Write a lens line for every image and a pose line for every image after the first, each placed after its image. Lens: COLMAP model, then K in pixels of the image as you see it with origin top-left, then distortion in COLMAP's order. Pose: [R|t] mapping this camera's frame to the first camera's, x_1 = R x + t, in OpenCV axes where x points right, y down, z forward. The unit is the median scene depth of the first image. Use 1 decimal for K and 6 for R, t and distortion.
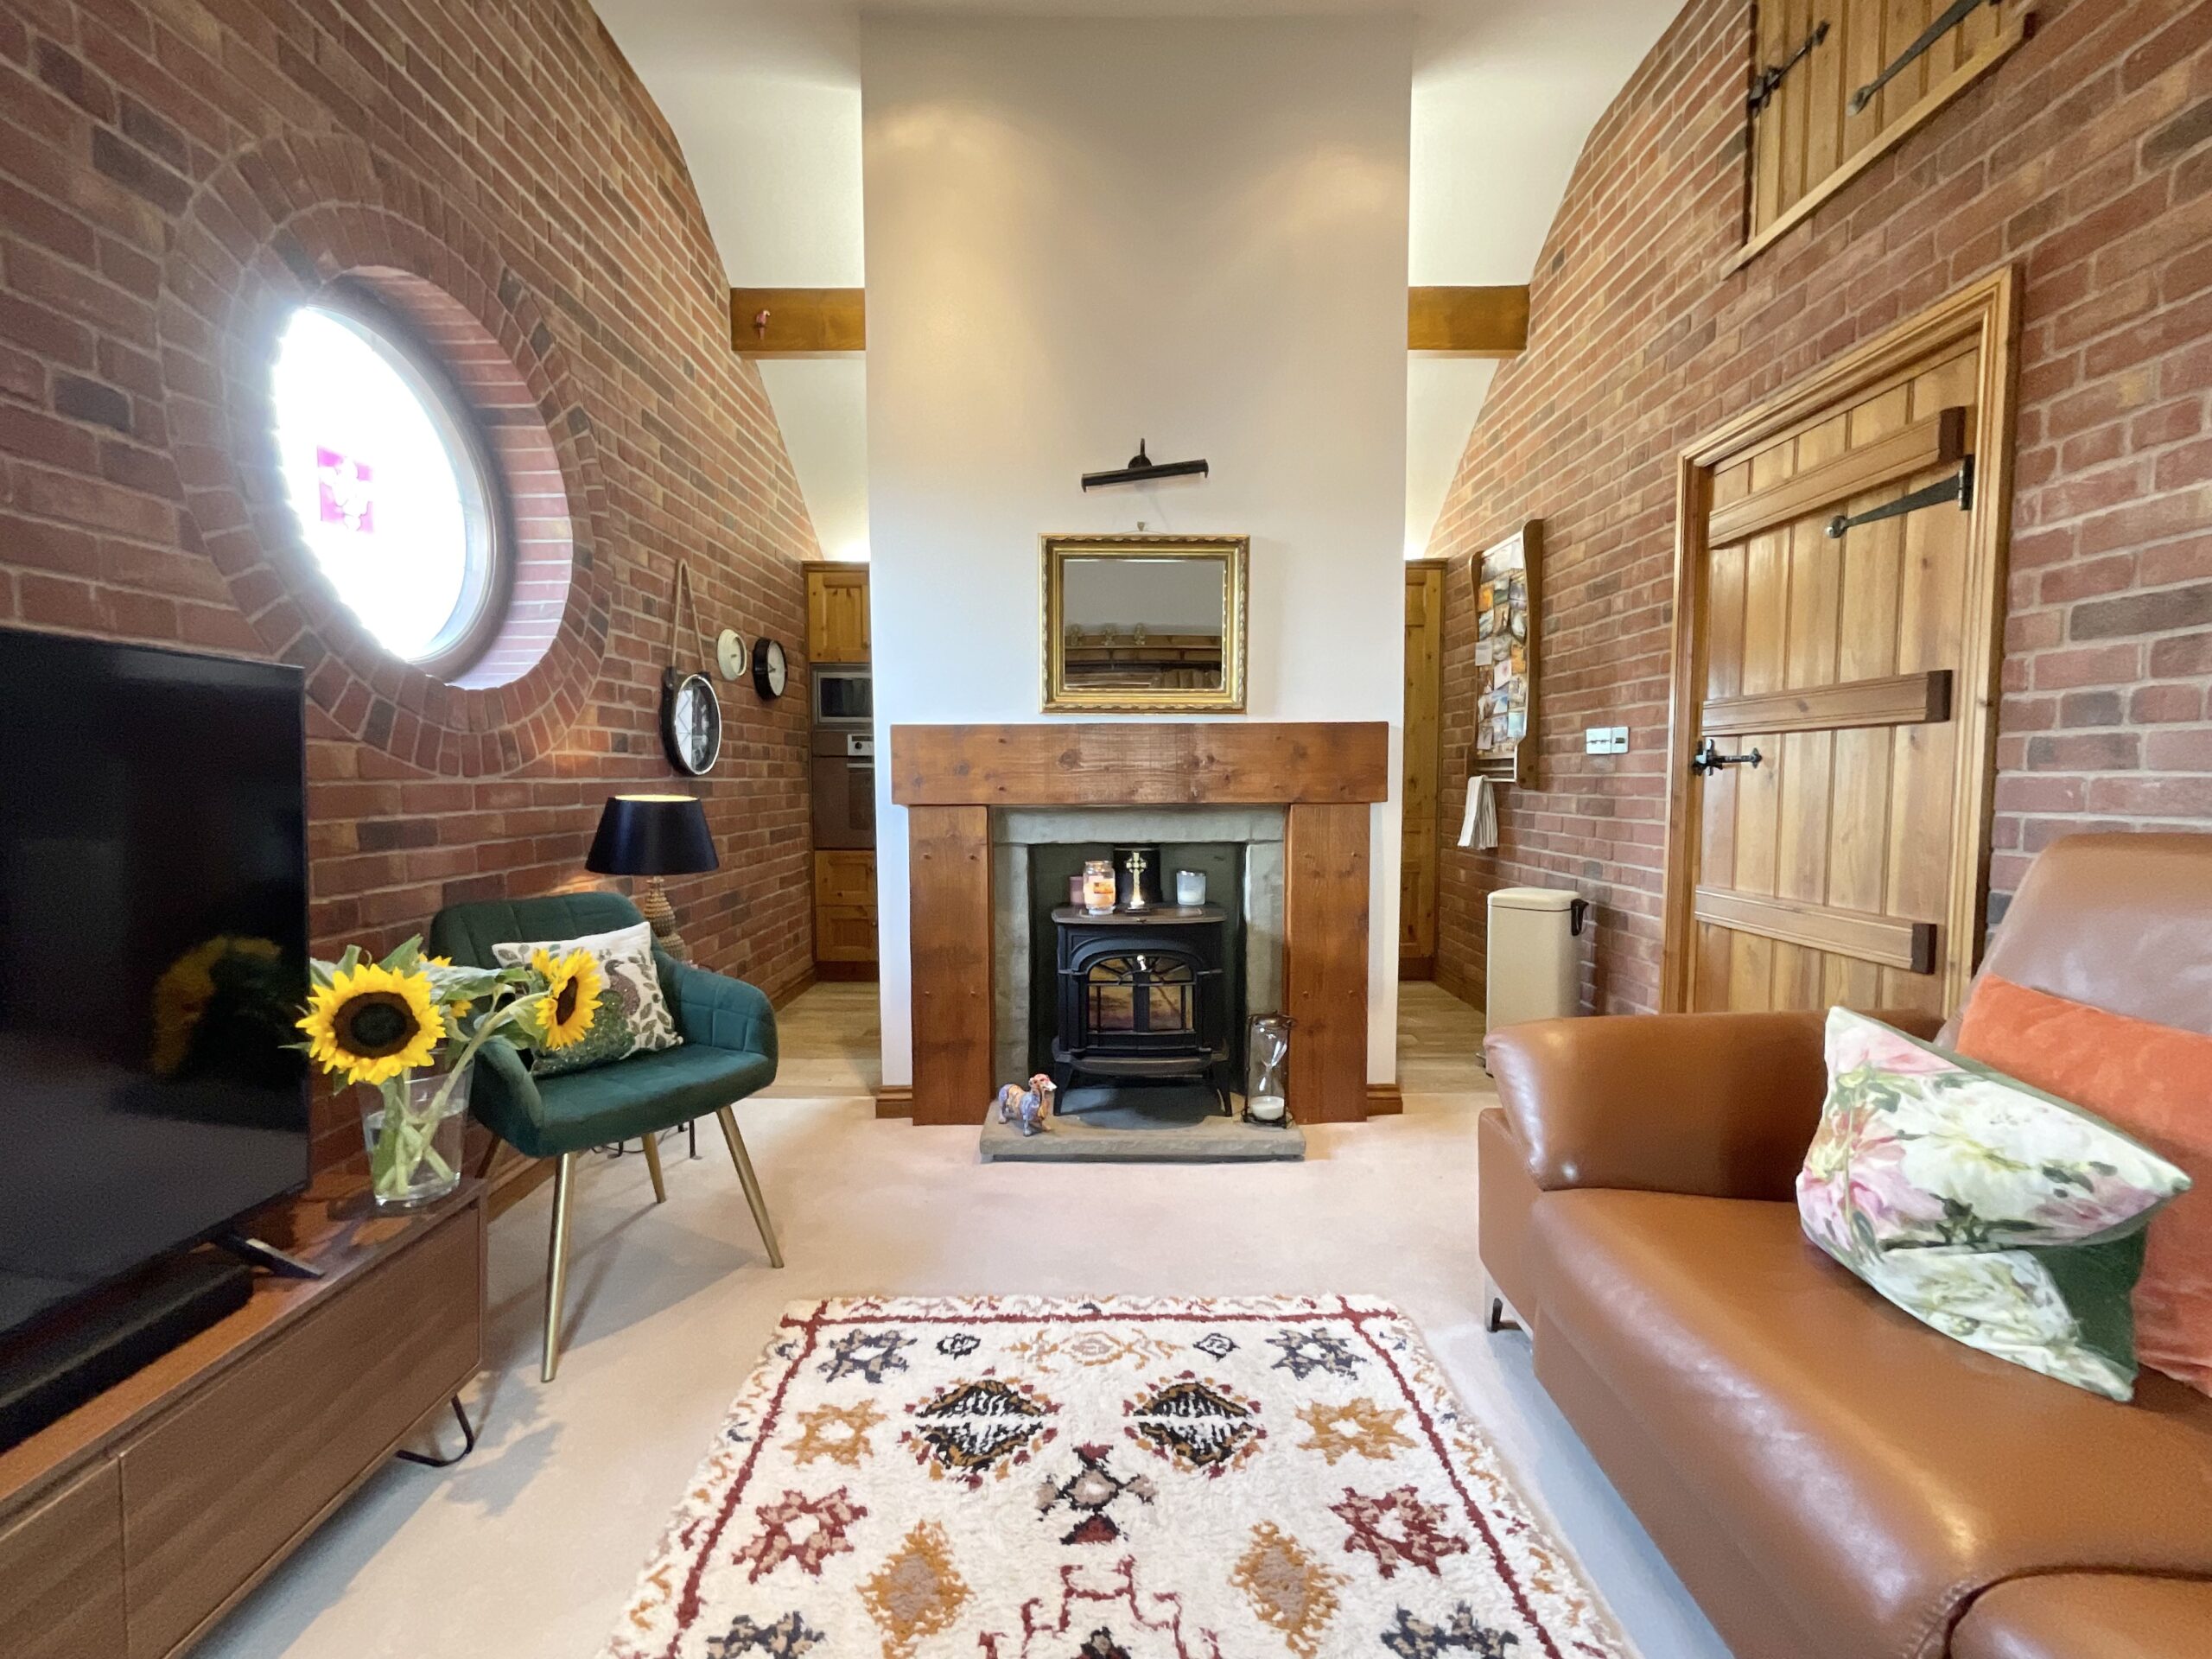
lens RADIAL K [[898.2, 0, 1104.2], [0, 898.2, 832.1], [0, 0, 1]] dist [-0.002439, 0.000422]
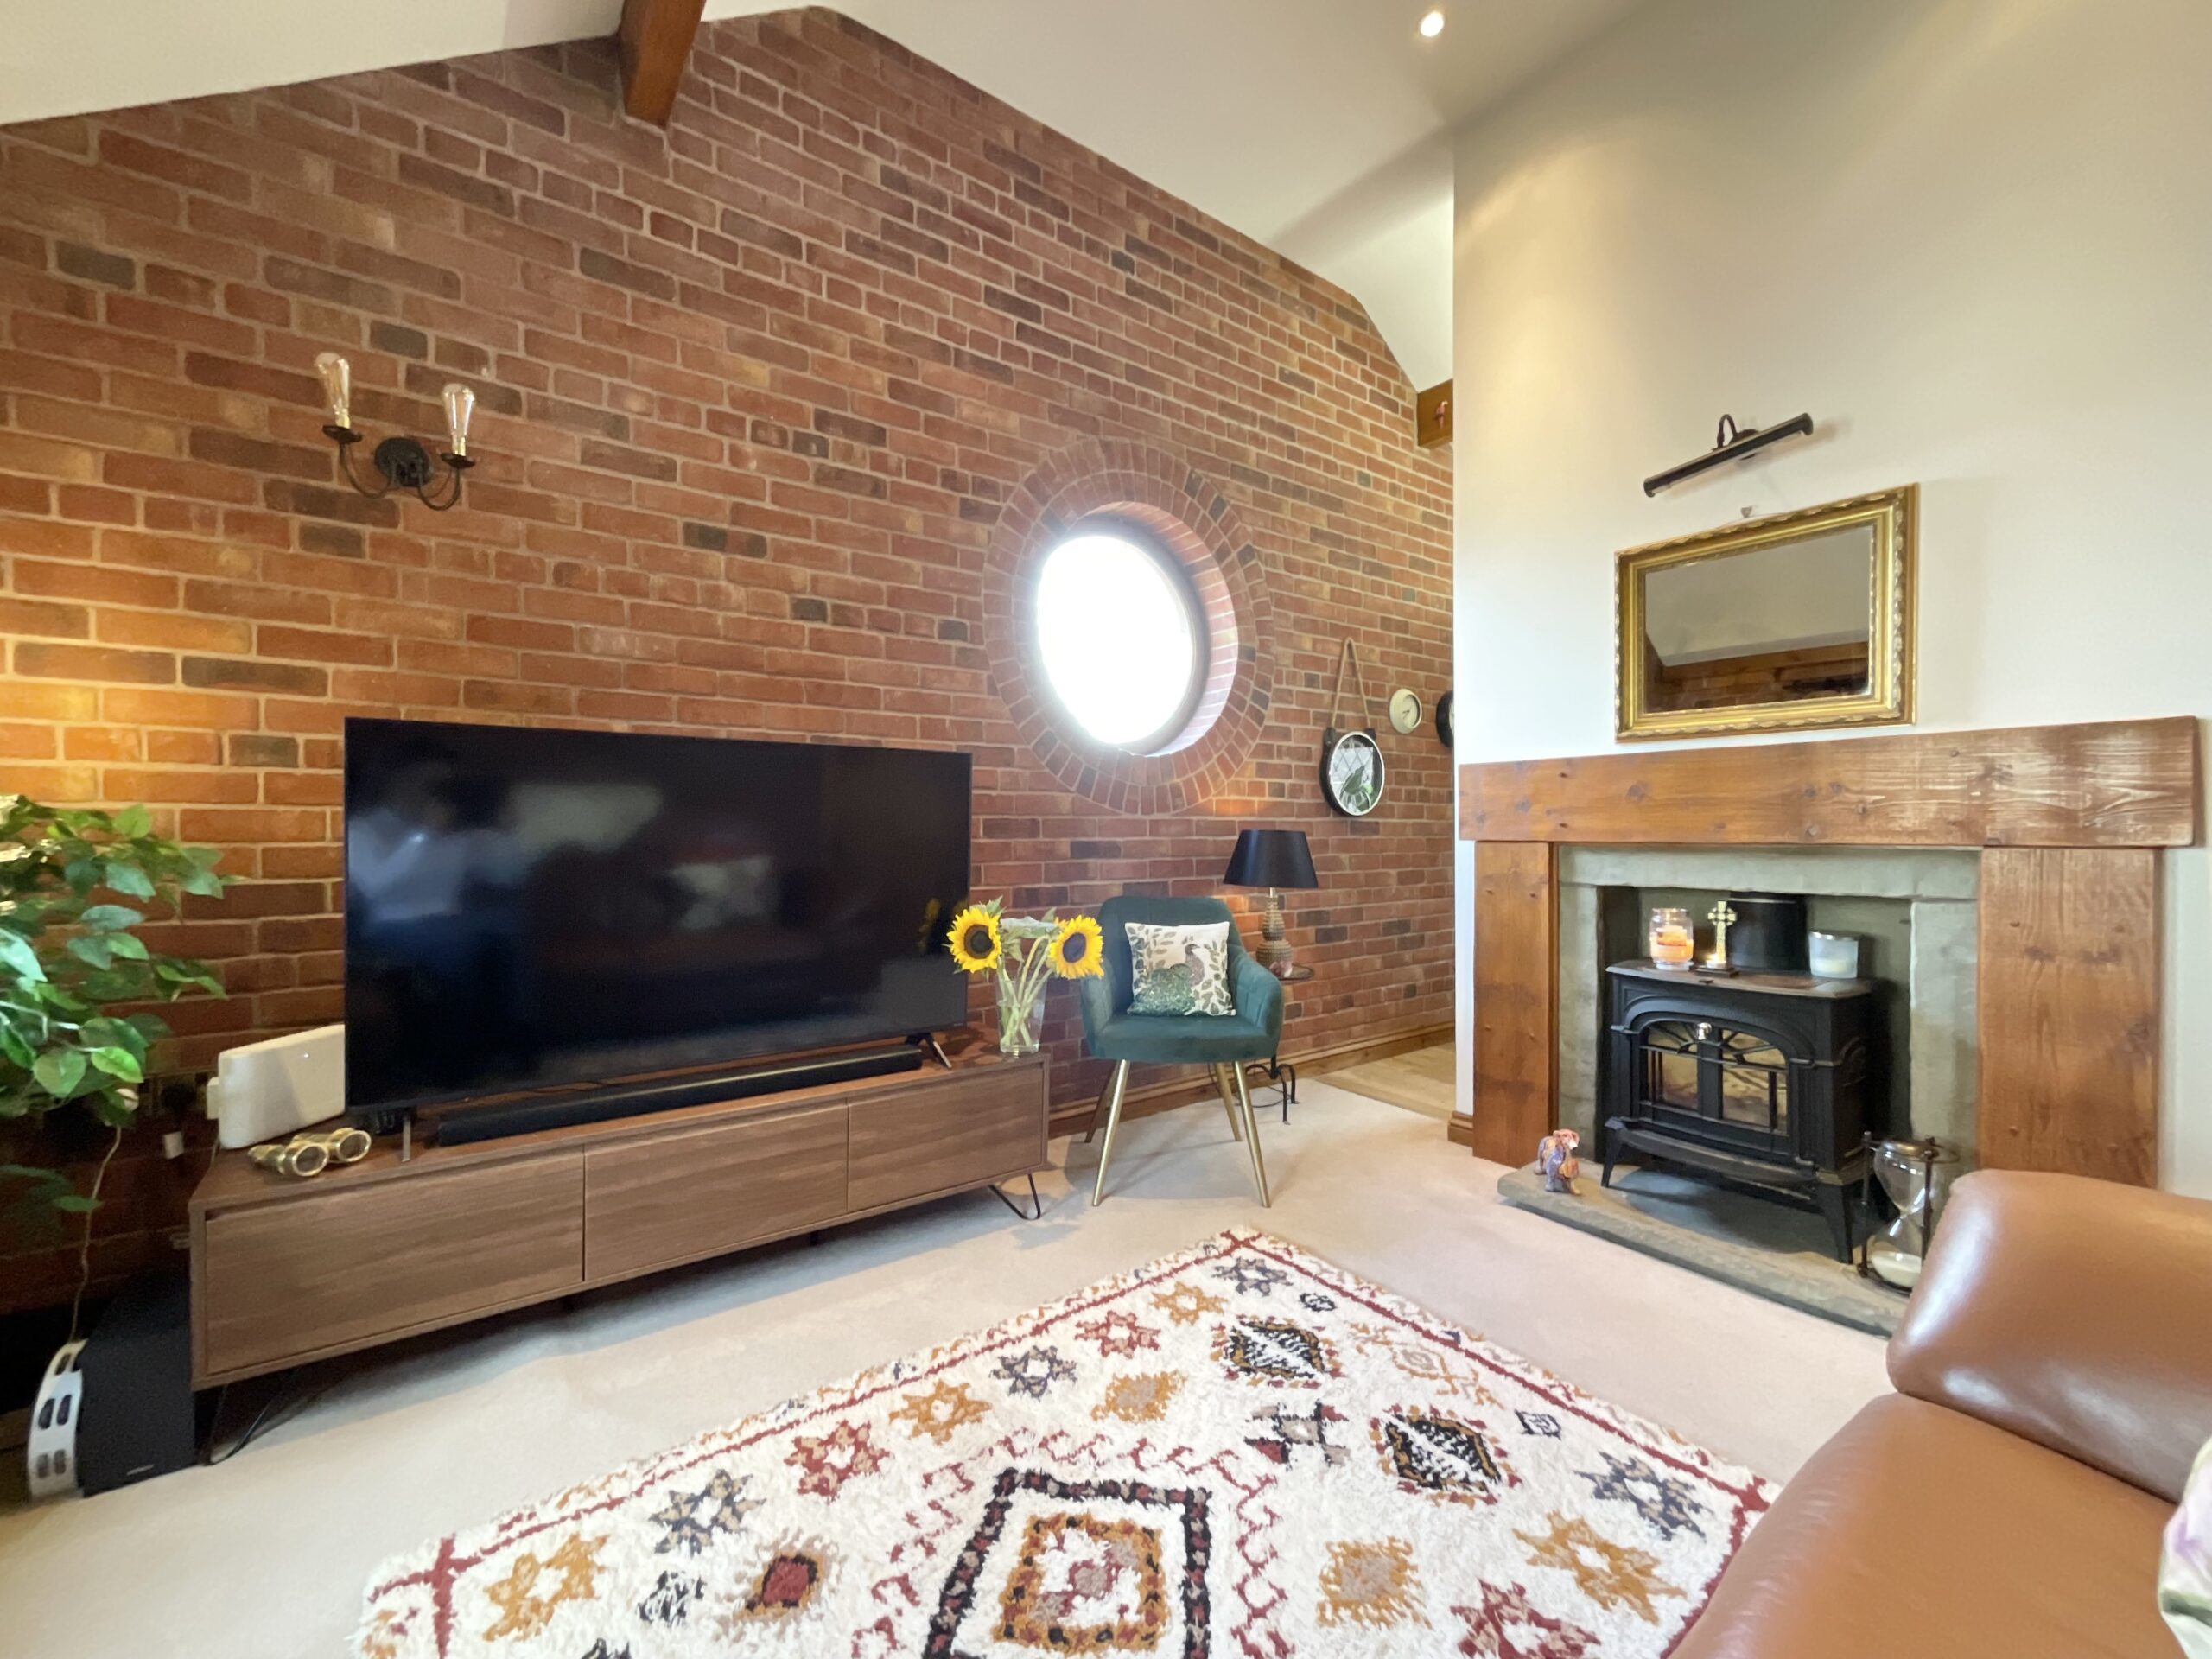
lens RADIAL K [[898.2, 0, 1104.9], [0, 898.2, 830.4], [0, 0, 1]] dist [-0.002439, 0.000422]
pose [[0.590783, 0.005072, -0.806815, 0.580237], [-0.052296, 0.998118, -0.032019, 0.021279], [0.805134, 0.061109, 0.589936, 0.069046]]
